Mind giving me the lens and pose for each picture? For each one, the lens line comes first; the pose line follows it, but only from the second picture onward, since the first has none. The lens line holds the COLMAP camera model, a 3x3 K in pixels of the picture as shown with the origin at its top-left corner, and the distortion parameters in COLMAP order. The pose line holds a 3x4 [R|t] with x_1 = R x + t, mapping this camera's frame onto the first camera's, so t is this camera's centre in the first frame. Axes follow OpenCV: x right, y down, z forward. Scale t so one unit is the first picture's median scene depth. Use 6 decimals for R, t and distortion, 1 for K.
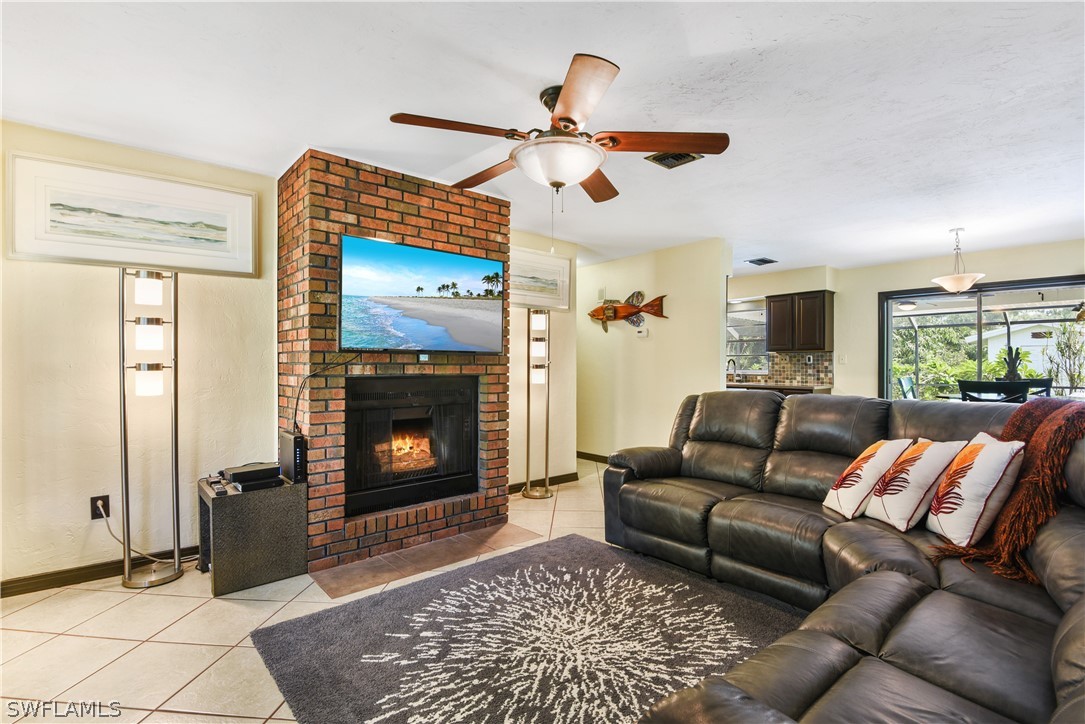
lens RADIAL K [[496.1, 0, 542.8], [0, 496.1, 364.3], [0, 0, 1]] dist [-0.010988, -0.014048]
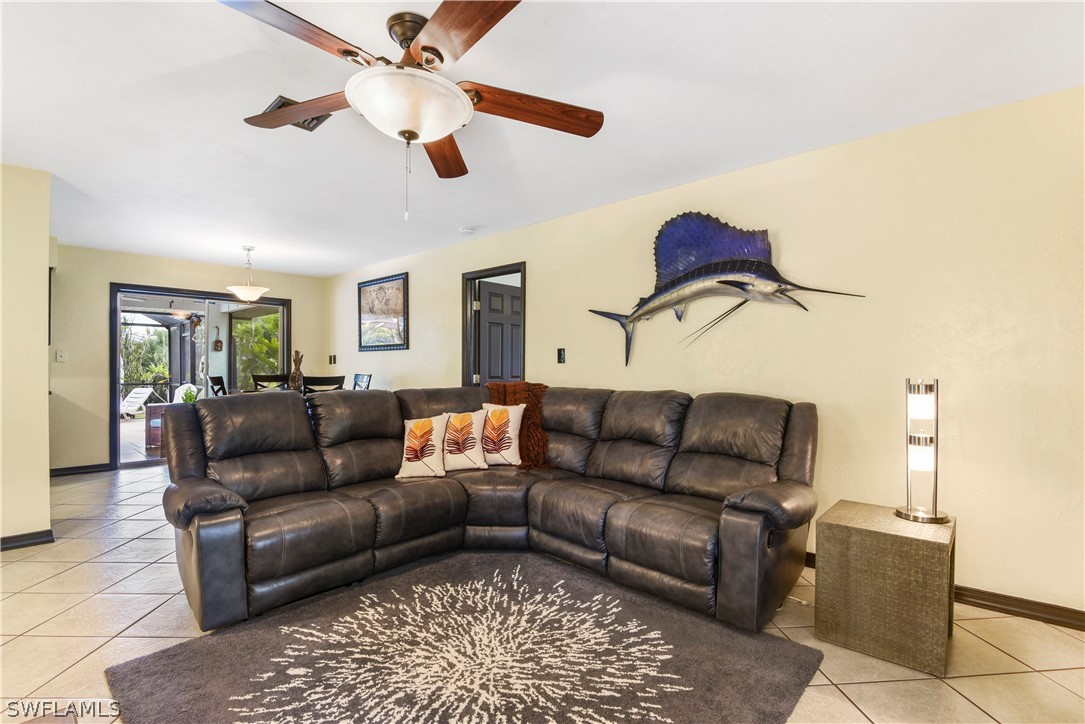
lens RADIAL K [[496.1, 0, 545.2], [0, 496.1, 372.0], [0, 0, 1]] dist [-0.010988, -0.014048]
pose [[-0.113265, -0.009736, 0.993517, -0.685453], [-0.005600, 0.999942, 0.009161, 0.007663], [-0.993549, -0.004526, -0.113313, 0.767602]]
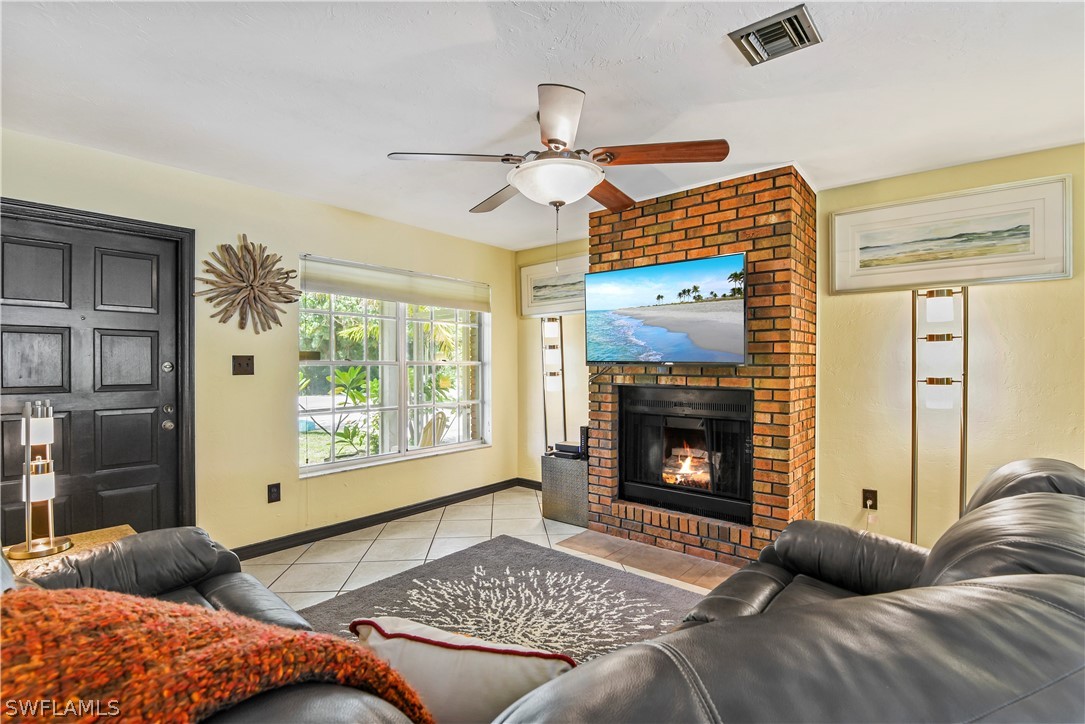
lens RADIAL K [[496.1, 0, 549.4], [0, 496.1, 371.1], [0, 0, 1]] dist [-0.010988, -0.014048]
pose [[0.165436, 0.014070, -0.986120, 0.900056], [0.001168, 0.999895, 0.014463, -0.030915], [0.986220, -0.003545, 0.165402, 0.720723]]
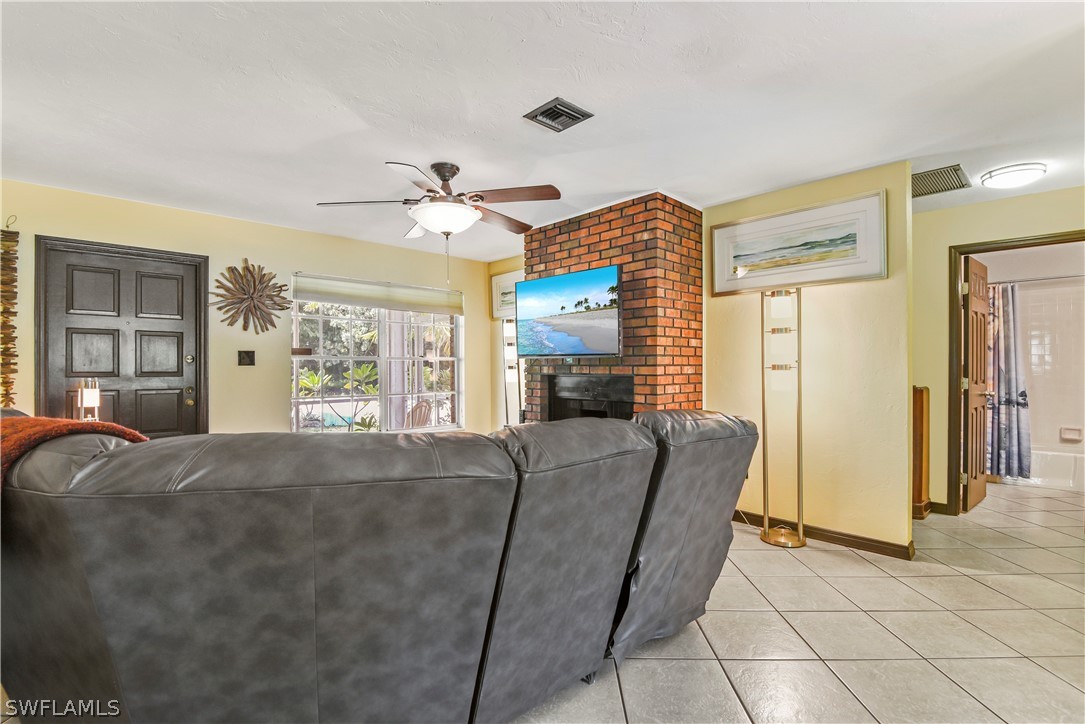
lens RADIAL K [[496.1, 0, 556.7], [0, 496.1, 371.4], [0, 0, 1]] dist [-0.010988, -0.014048]
pose [[0.069037, 0.007590, -0.997585, 1.231237], [0.003813, 0.999962, 0.007872, 0.005112], [0.997607, -0.004347, 0.069006, 1.065145]]
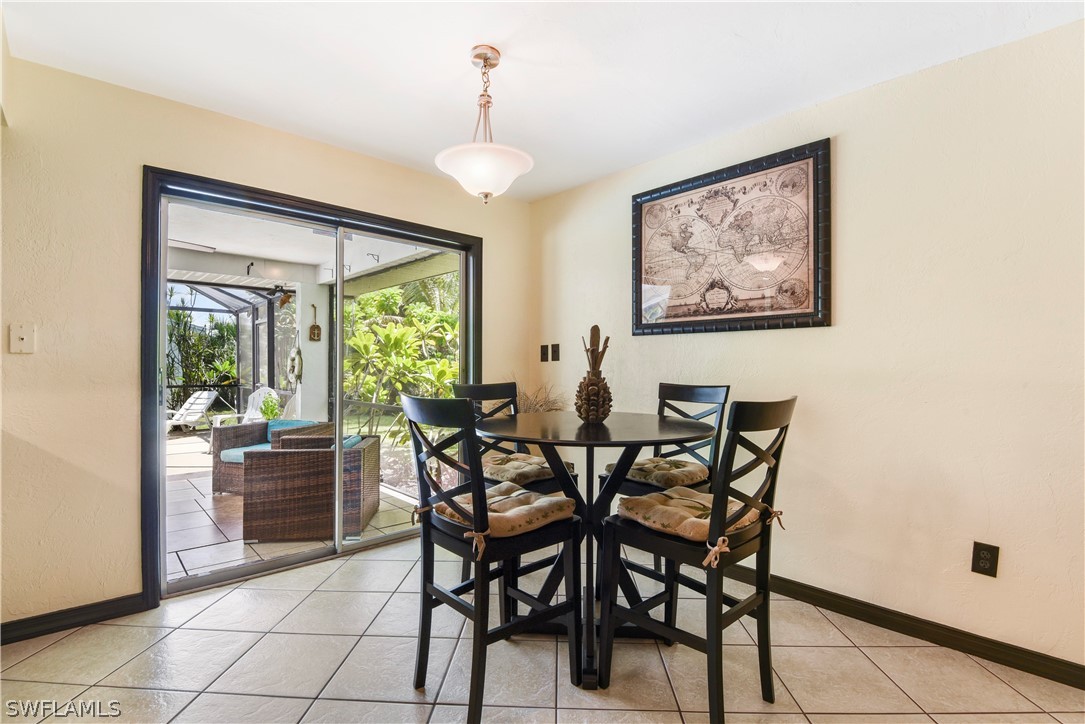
lens RADIAL K [[496.1, 0, 550.3], [0, 496.1, 368.1], [0, 0, 1]] dist [-0.010988, -0.014048]
pose [[-0.041570, -0.007049, 0.999111, 0.659680], [-0.007241, 0.999951, 0.006754, 0.008279], [-0.999109, -0.006953, -0.041619, 1.663916]]
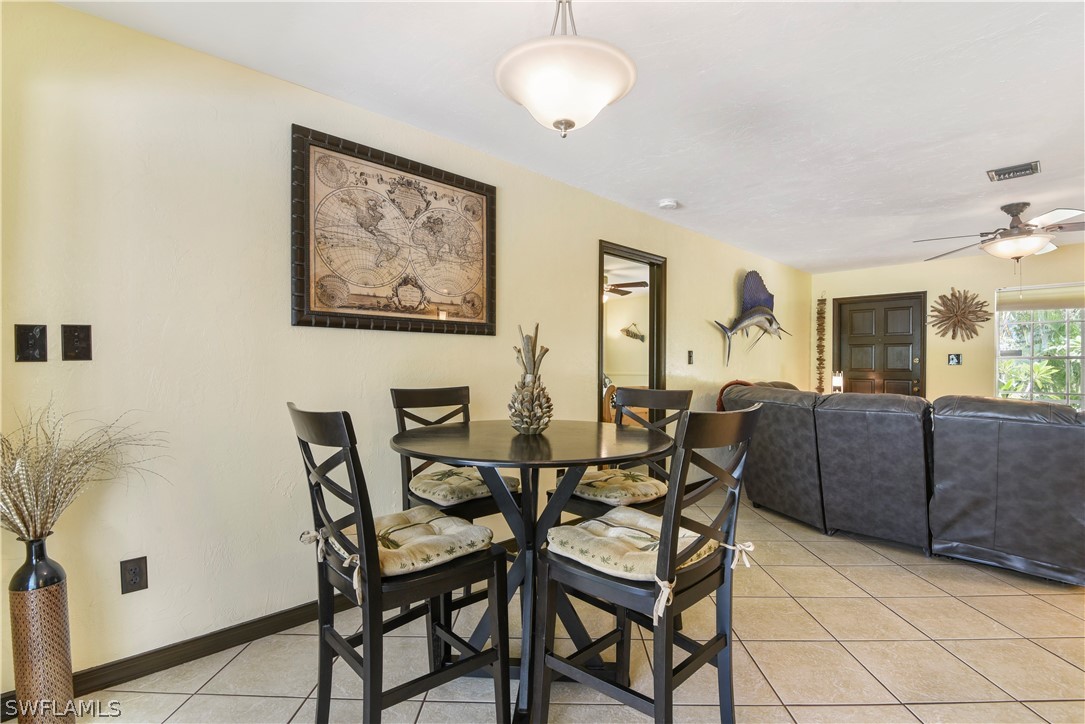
lens RADIAL K [[496.1, 0, 539.5], [0, 496.1, 369.5], [0, 0, 1]] dist [-0.010988, -0.014048]
pose [[-0.999536, 0.000056, -0.030461, 1.471305], [-0.000051, 0.999994, 0.003521, 0.007539], [0.030461, 0.003521, -0.999530, 2.266256]]
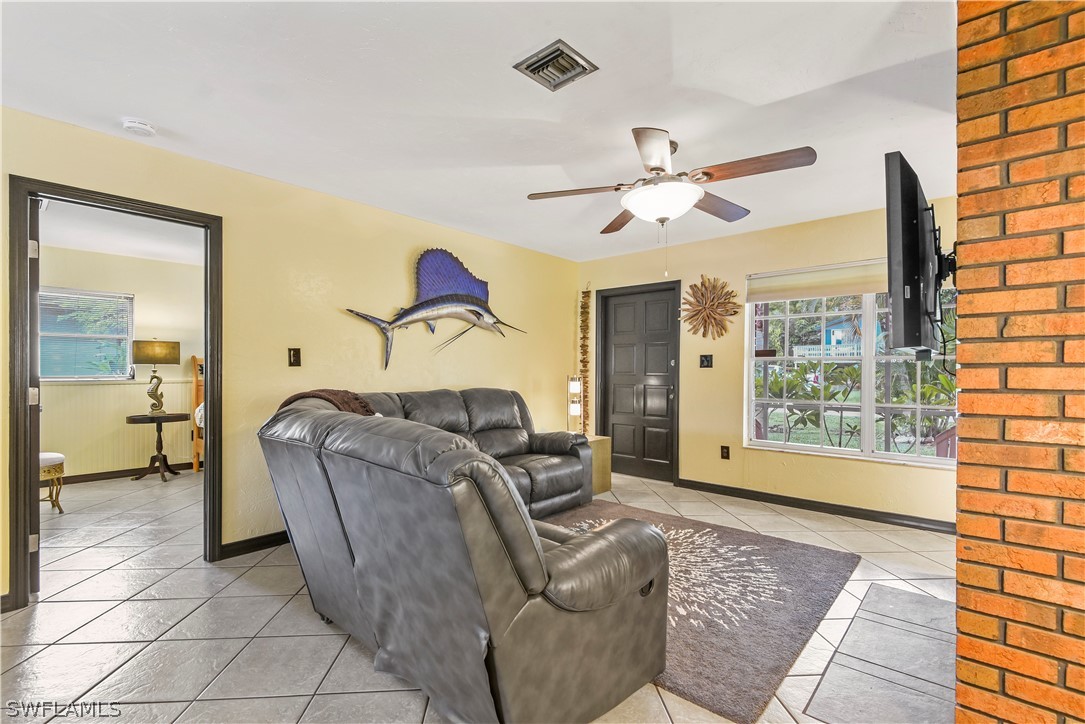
lens RADIAL K [[496.1, 0, 535.5], [0, 496.1, 371.0], [0, 0, 1]] dist [-0.010988, -0.014048]
pose [[-0.992732, -0.000381, -0.120344, 0.426184], [-0.000416, 1.000000, 0.000264, 0.006317], [0.120344, 0.000313, -0.992732, 1.905866]]
